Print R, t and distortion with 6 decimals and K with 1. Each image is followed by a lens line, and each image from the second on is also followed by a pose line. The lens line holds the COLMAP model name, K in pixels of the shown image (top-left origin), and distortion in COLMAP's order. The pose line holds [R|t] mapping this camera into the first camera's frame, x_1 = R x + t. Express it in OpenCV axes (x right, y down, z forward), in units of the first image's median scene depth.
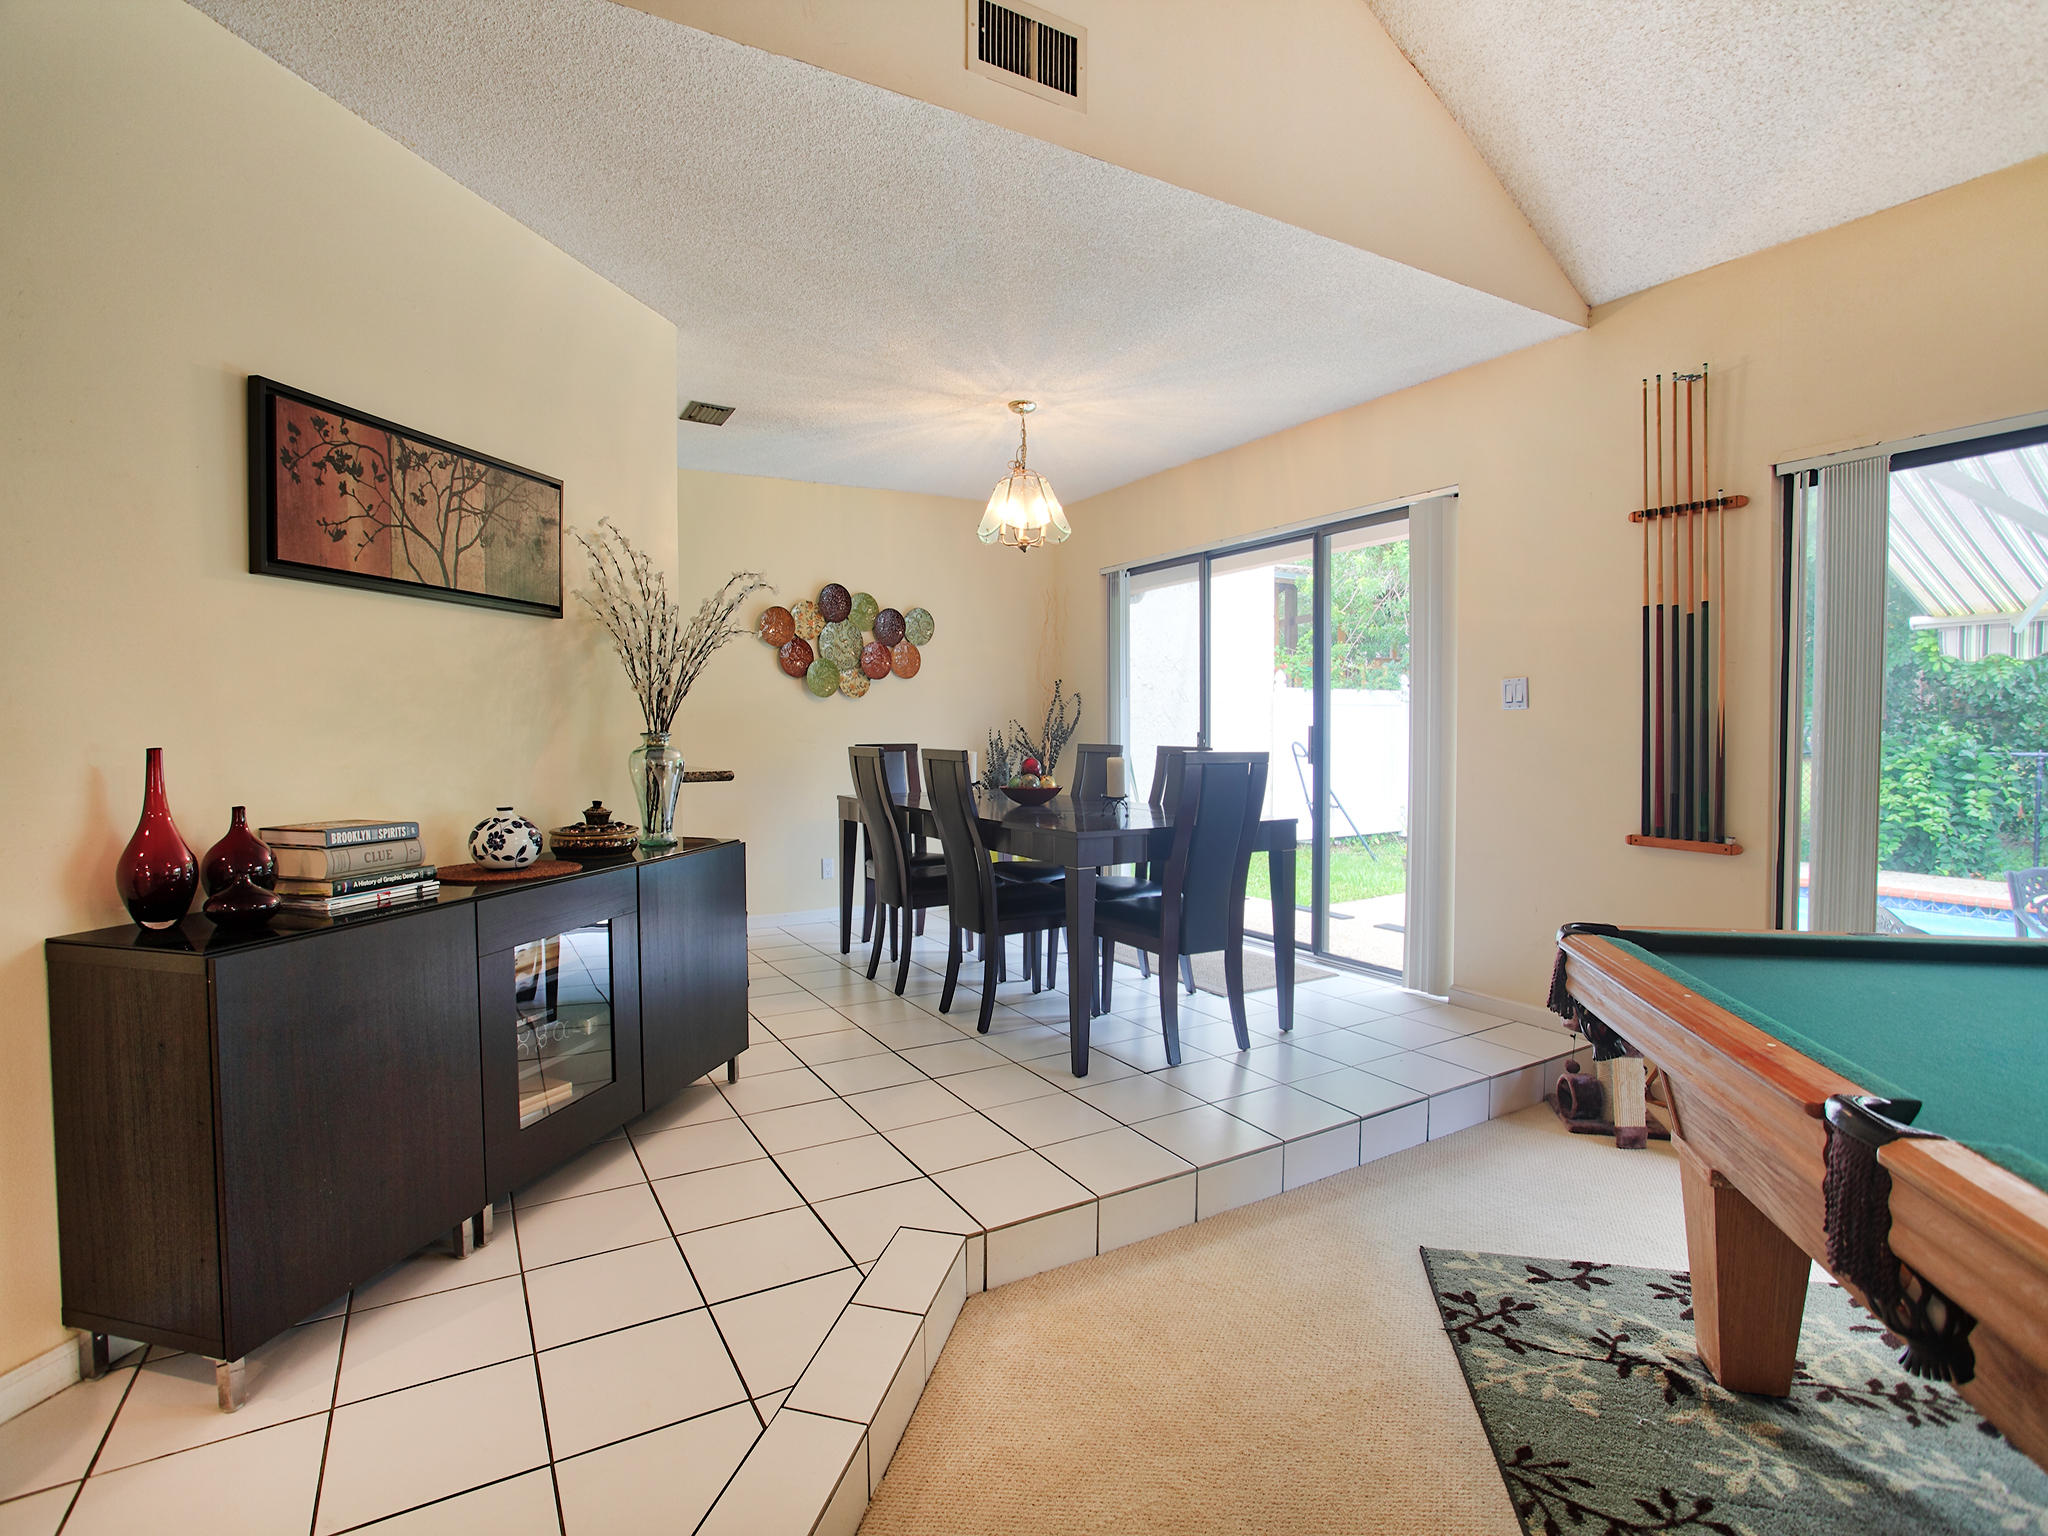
lens RADIAL K [[1003.0, 0, 1021.4], [0, 1003.0, 766.2], [0, 0, 1]] dist [-0.052903, 0.018112]
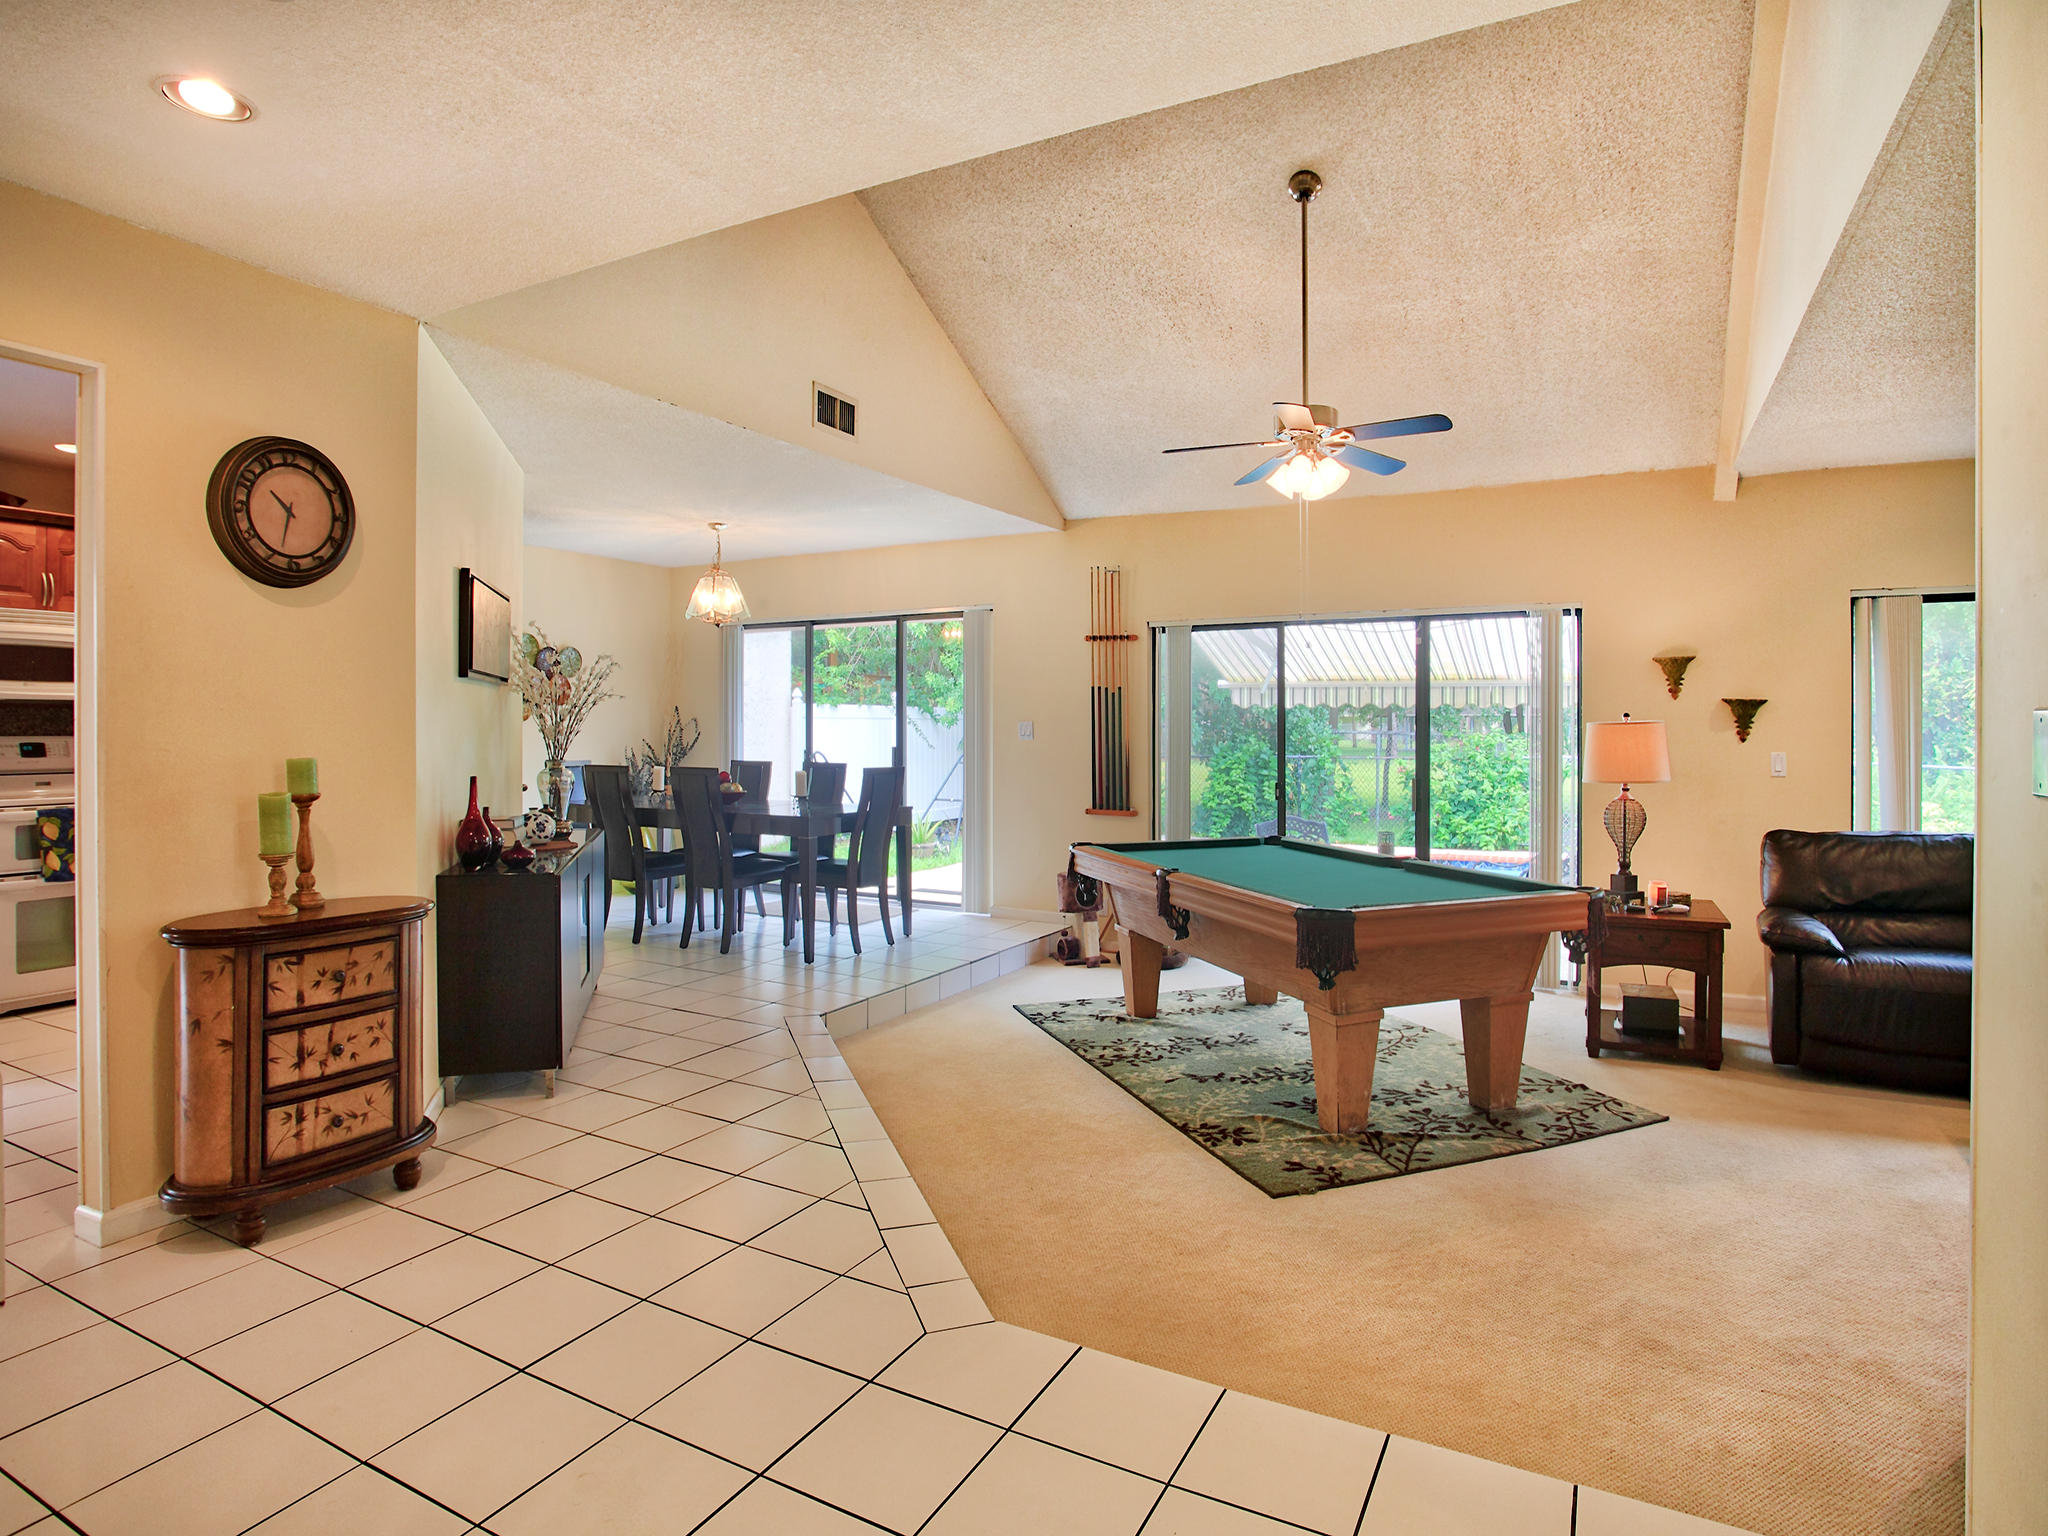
lens RADIAL K [[1092.7, 0, 1068.7], [0, 1092.7, 731.5], [0, 0, 1]] dist [-0.054090, 0.003852]
pose [[0.842739, 0.003174, 0.538312, -0.545104], [0.016171, 0.999382, -0.031208, -0.011733], [-0.538079, 0.035005, 0.842167, -0.755804]]
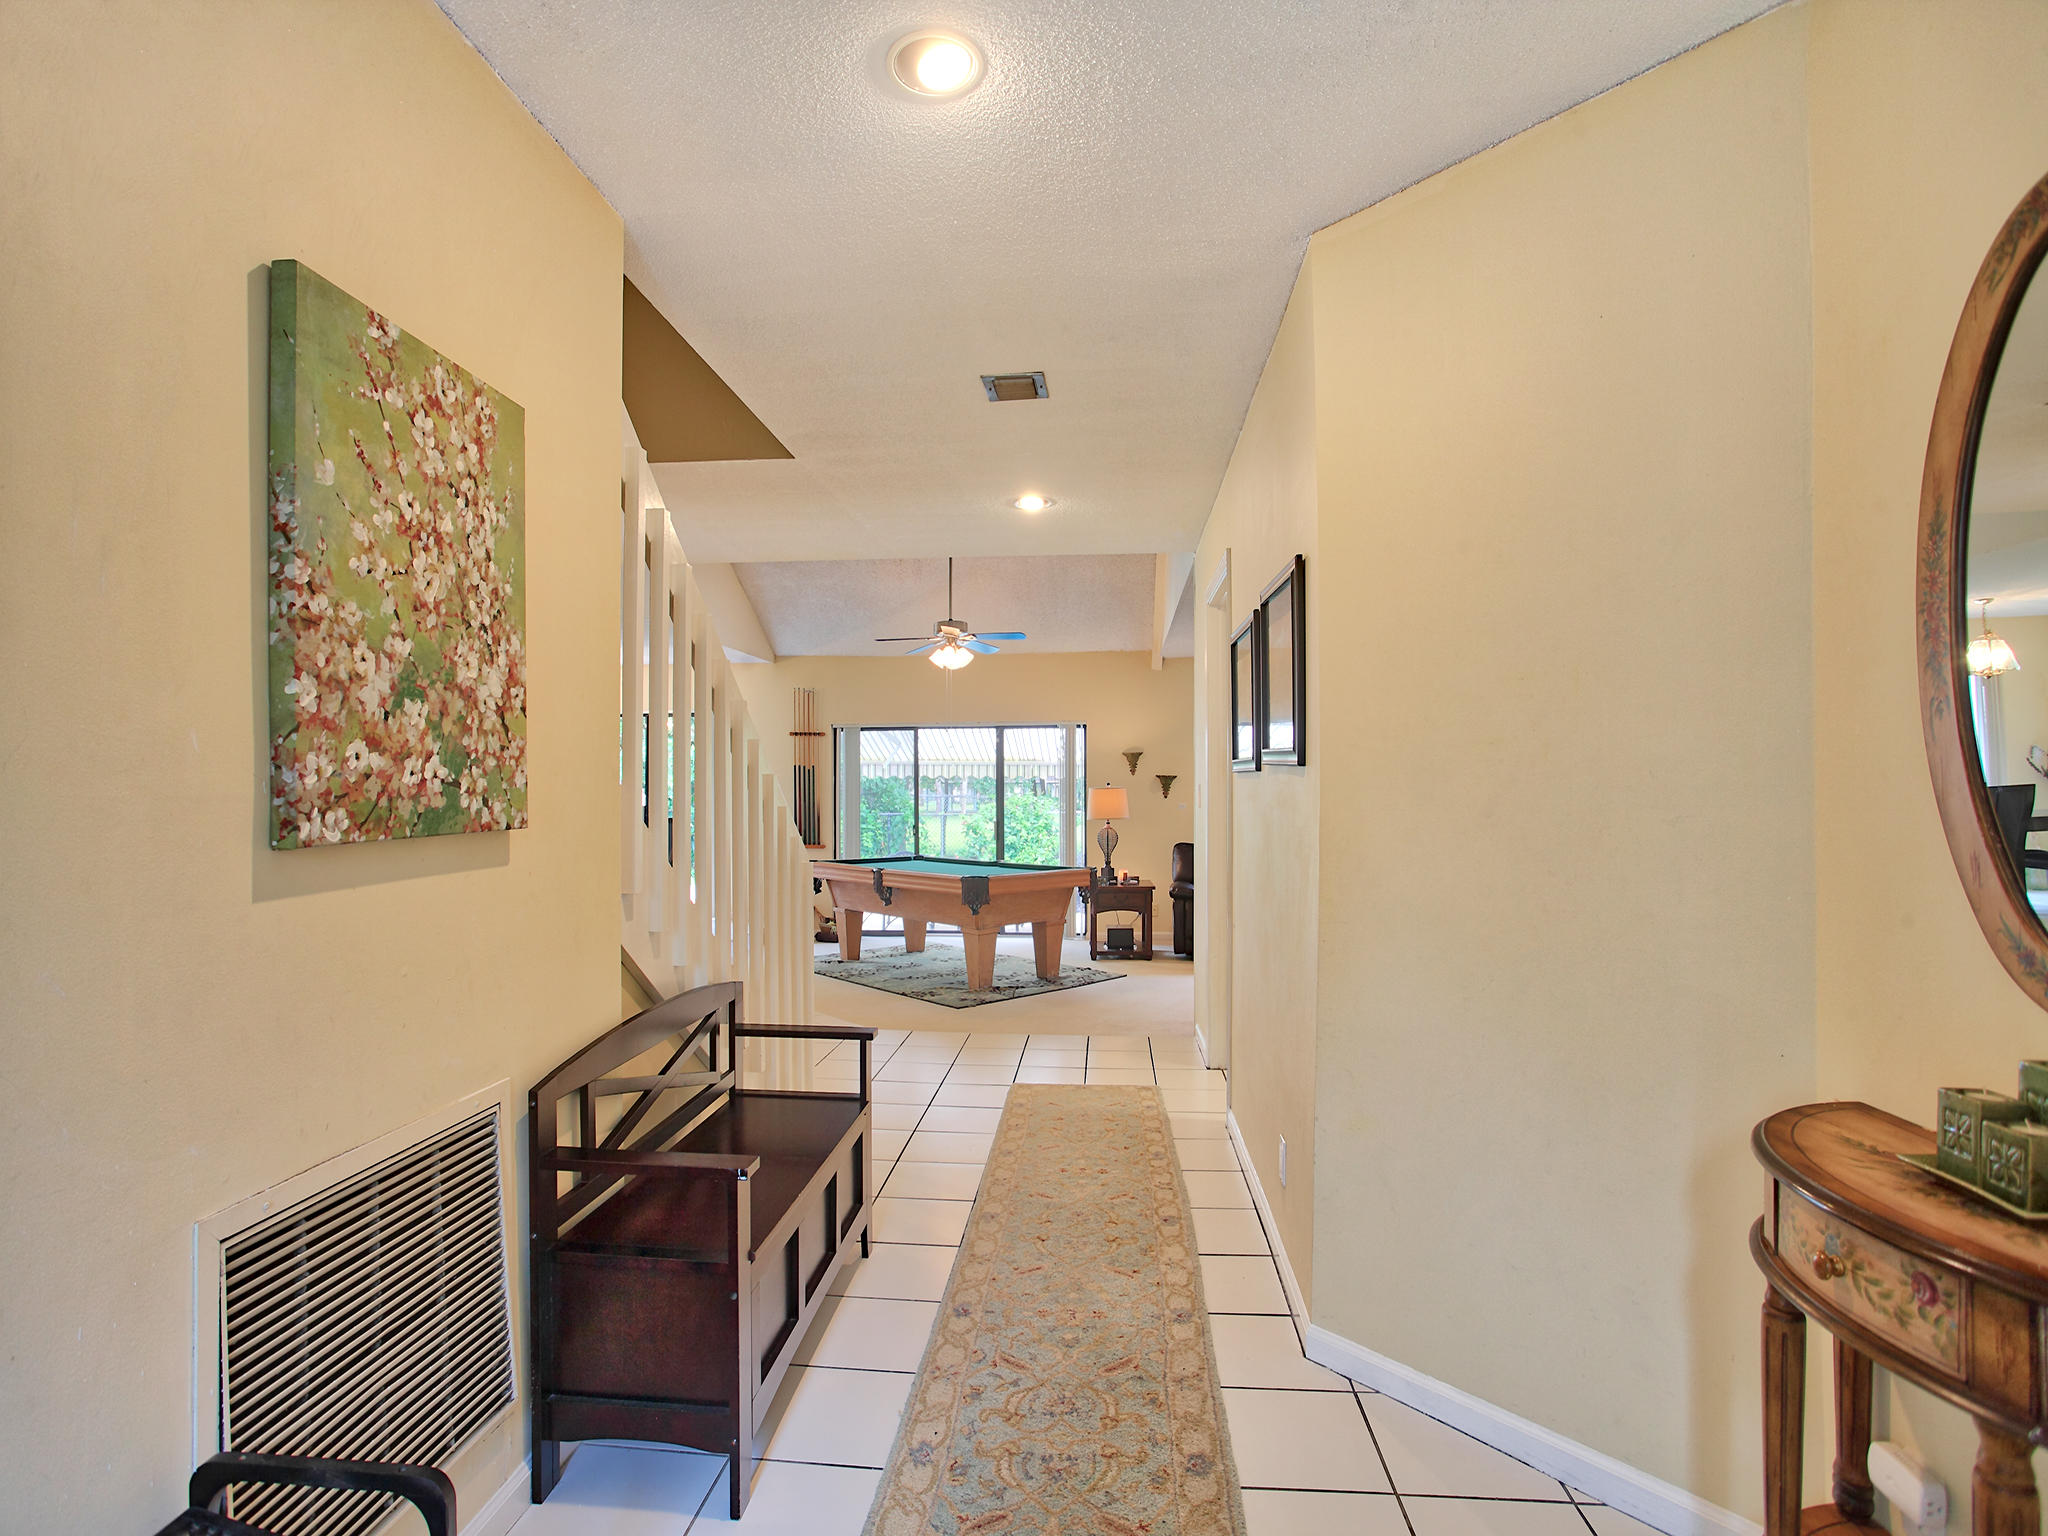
lens RADIAL K [[1003.0, 0, 1019.4], [0, 1003.0, 778.4], [0, 0, 1]] dist [-0.052903, 0.018112]
pose [[0.586773, 0.013785, 0.809634, -1.398225], [0.031117, 0.998733, -0.039557, 0.015277], [-0.809154, 0.048404, 0.585600, -1.293858]]
